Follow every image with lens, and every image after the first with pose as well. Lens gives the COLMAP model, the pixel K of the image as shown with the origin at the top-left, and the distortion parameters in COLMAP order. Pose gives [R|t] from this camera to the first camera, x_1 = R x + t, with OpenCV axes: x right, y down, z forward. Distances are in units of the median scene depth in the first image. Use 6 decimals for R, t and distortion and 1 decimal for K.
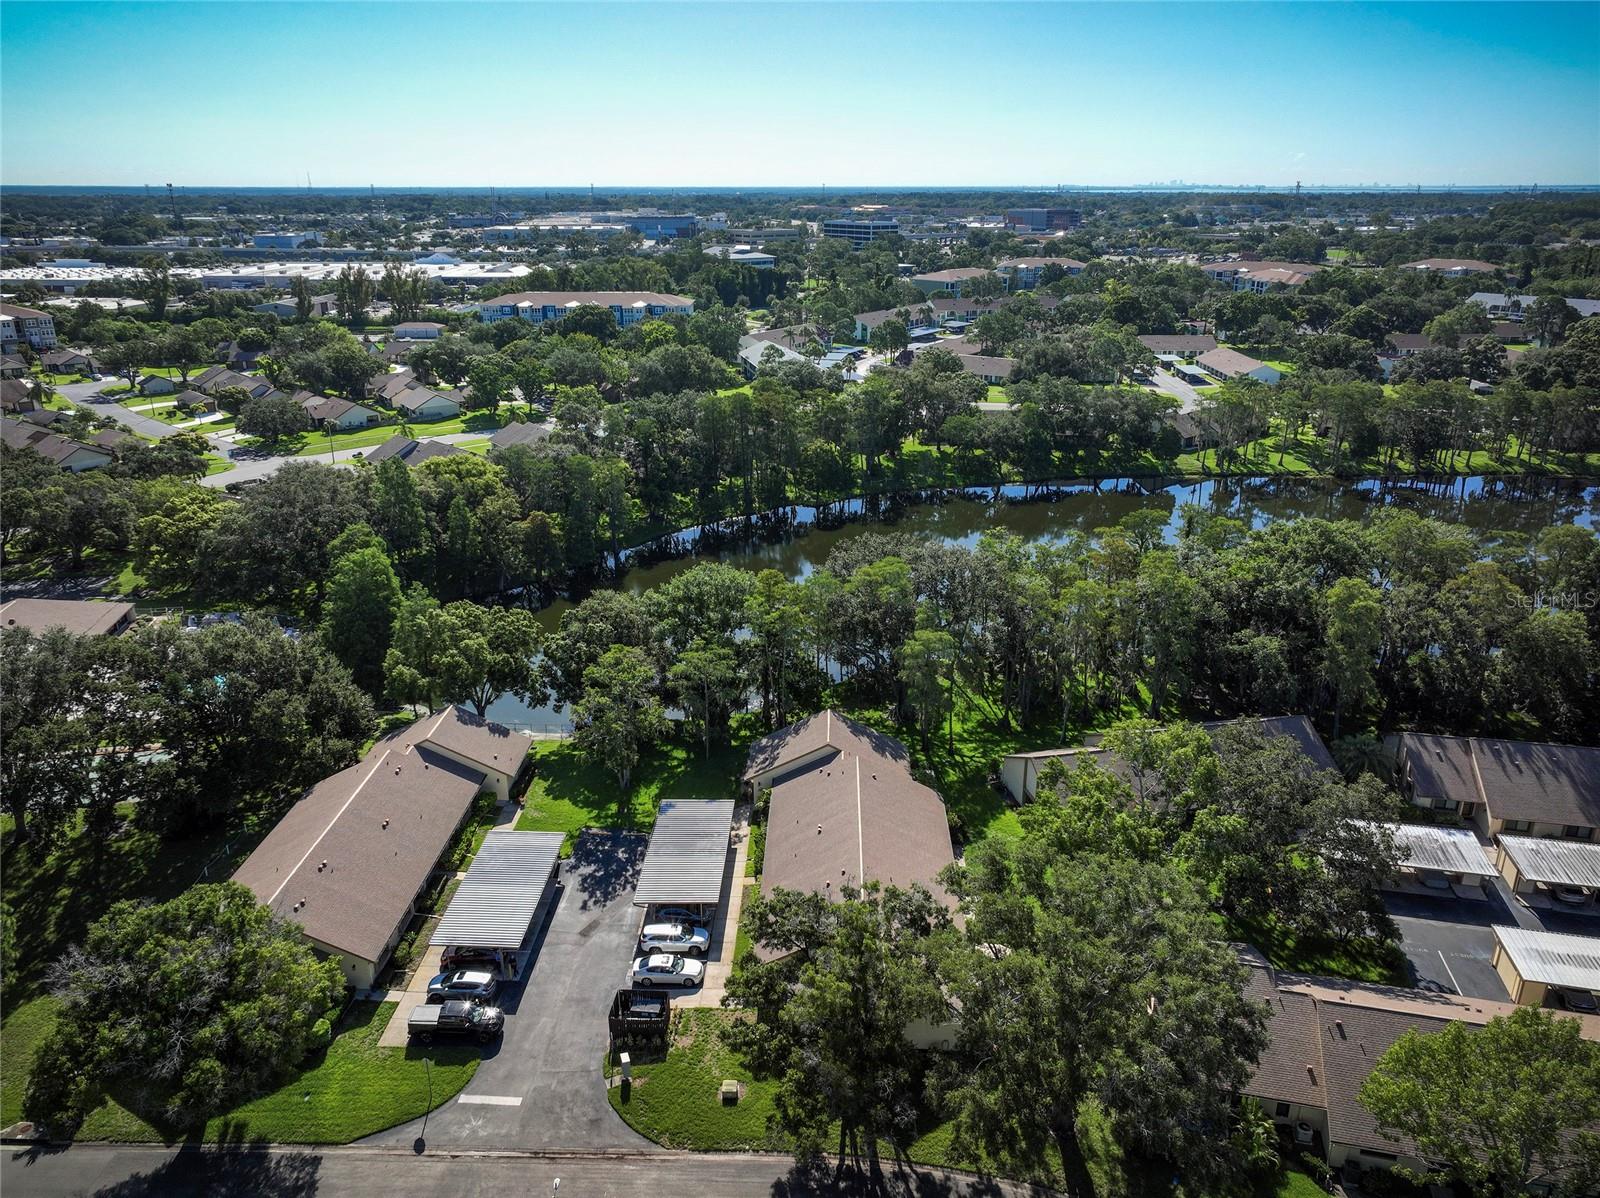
lens RADIAL K [[1146.2, 0, 800.0], [0, 1146.2, 599.0], [0, 0, 1]] dist [-0.012895, 0.023029]
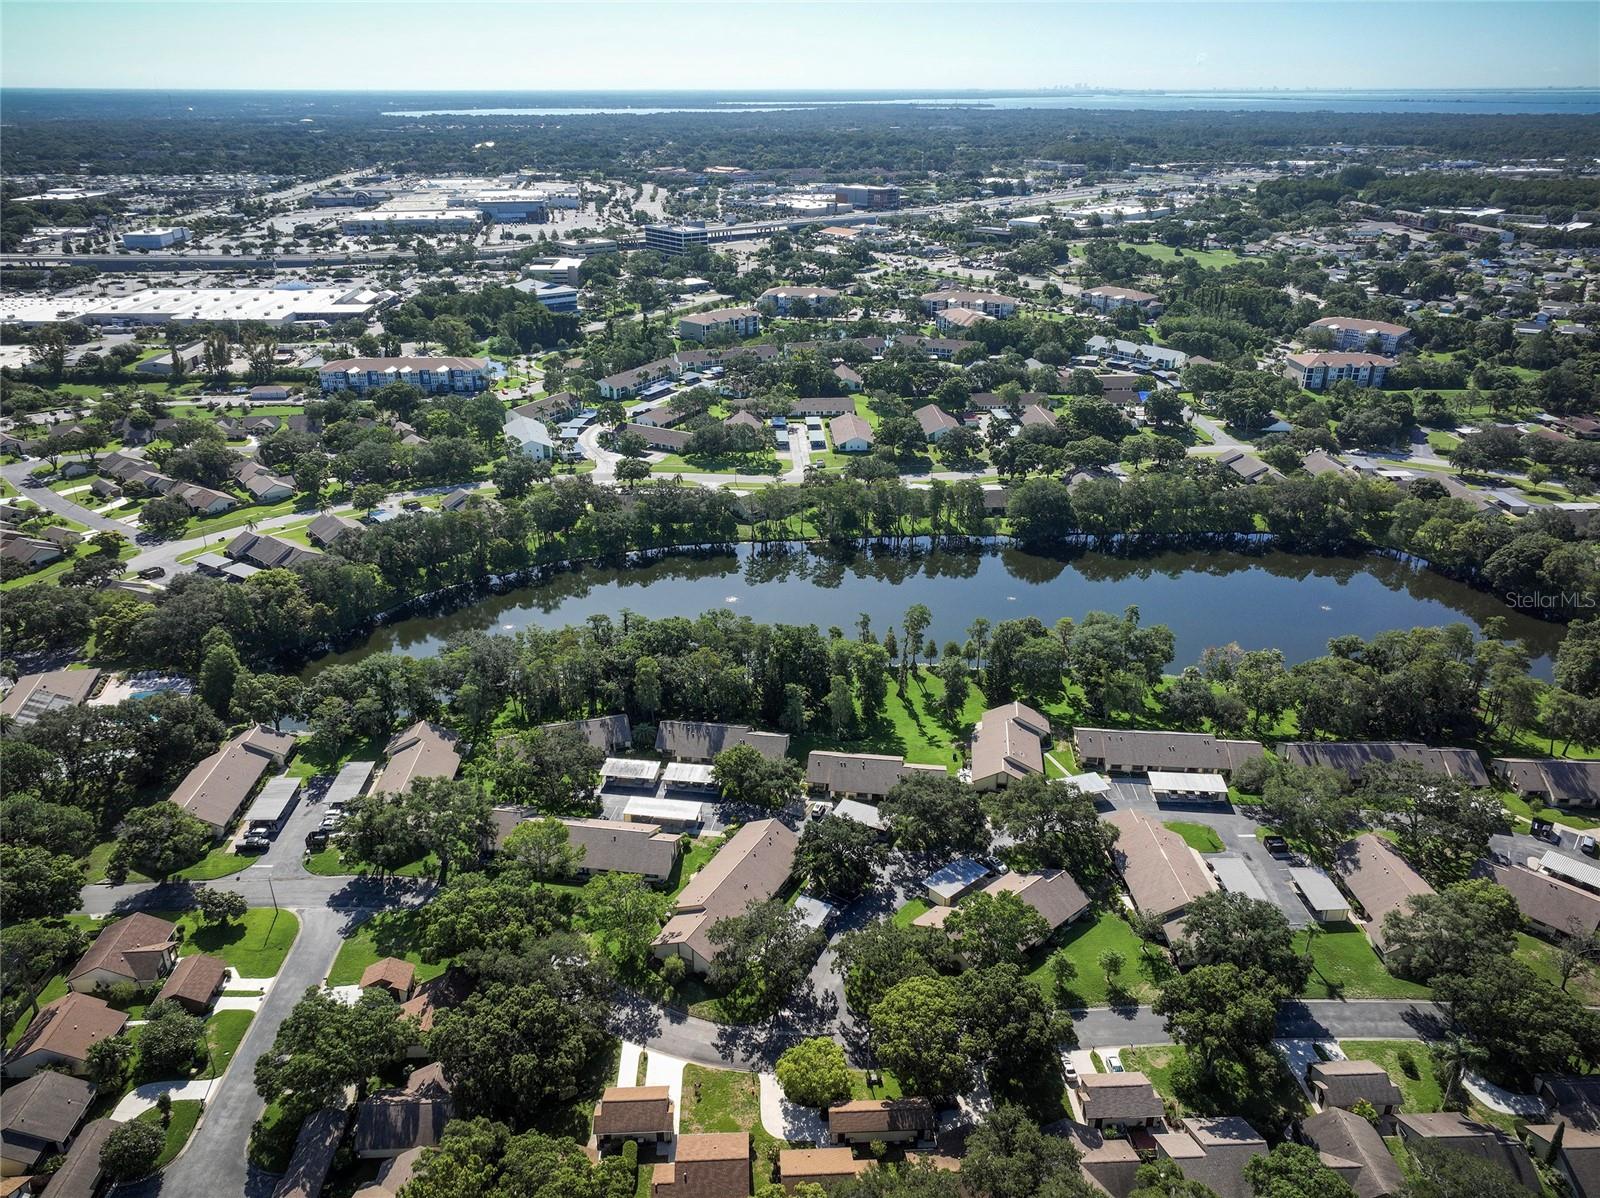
lens RADIAL K [[1146.2, 0, 800.0], [0, 1146.2, 599.0], [0, 0, 1]] dist [-0.012895, 0.023029]
pose [[0.996695, -0.032528, 0.074444, 0.645278], [0.027177, 0.997049, 0.071793, -0.307478], [-0.076559, -0.069533, 0.994638, -1.419932]]
